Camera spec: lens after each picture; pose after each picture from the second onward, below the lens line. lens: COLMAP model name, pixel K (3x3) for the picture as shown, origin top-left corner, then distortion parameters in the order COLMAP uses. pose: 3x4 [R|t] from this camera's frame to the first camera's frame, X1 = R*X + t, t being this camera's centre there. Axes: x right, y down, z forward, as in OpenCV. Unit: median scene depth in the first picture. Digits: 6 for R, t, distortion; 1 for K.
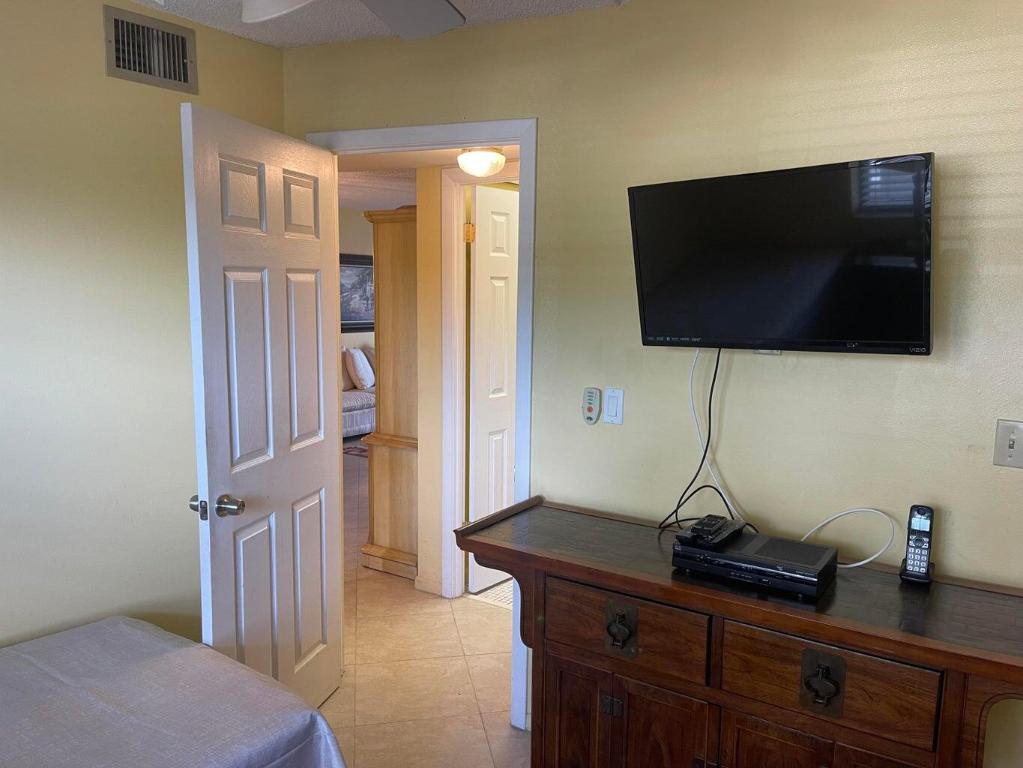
lens RADIAL K [[774.4, 0, 511.5], [0, 774.4, 388.2], [0, 0, 1]] dist [0.062784, -0.072272]
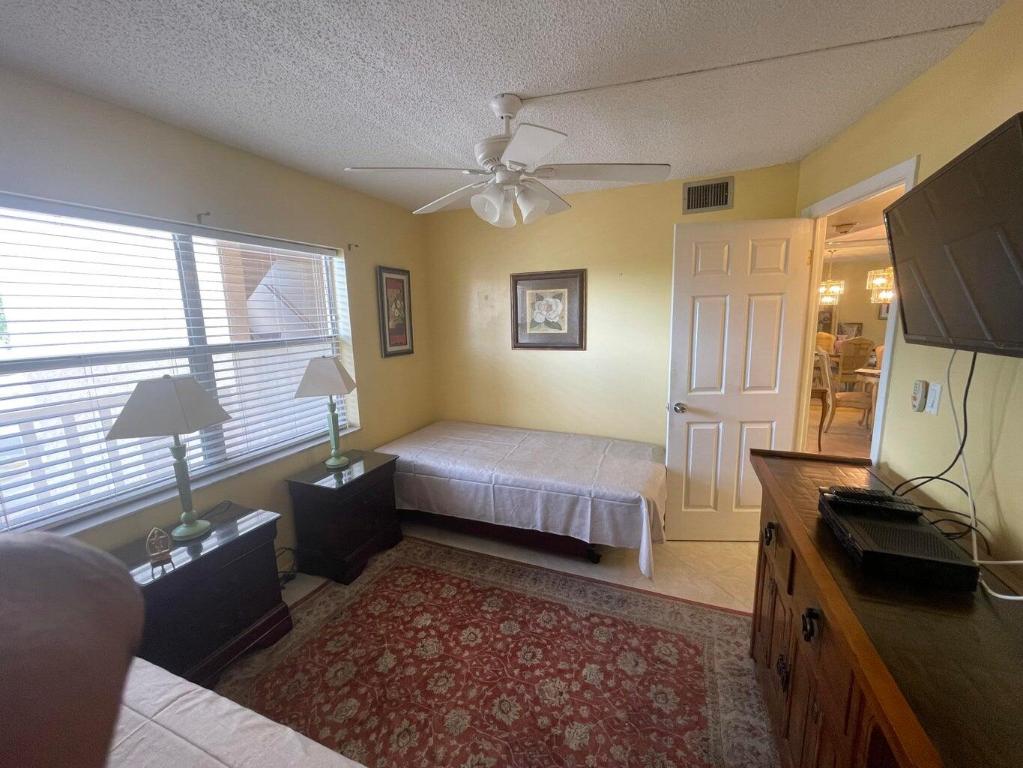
lens RADIAL K [[413.0, 0, 511.8], [0, 413.0, 381.8], [0, 0, 1]] dist [-0.002079, 0.000488]
pose [[0.209267, 0.142358, -0.967441, 0.569594], [-0.098877, 0.987356, 0.123900, -0.015025], [0.972847, 0.069730, 0.220697, 0.260072]]
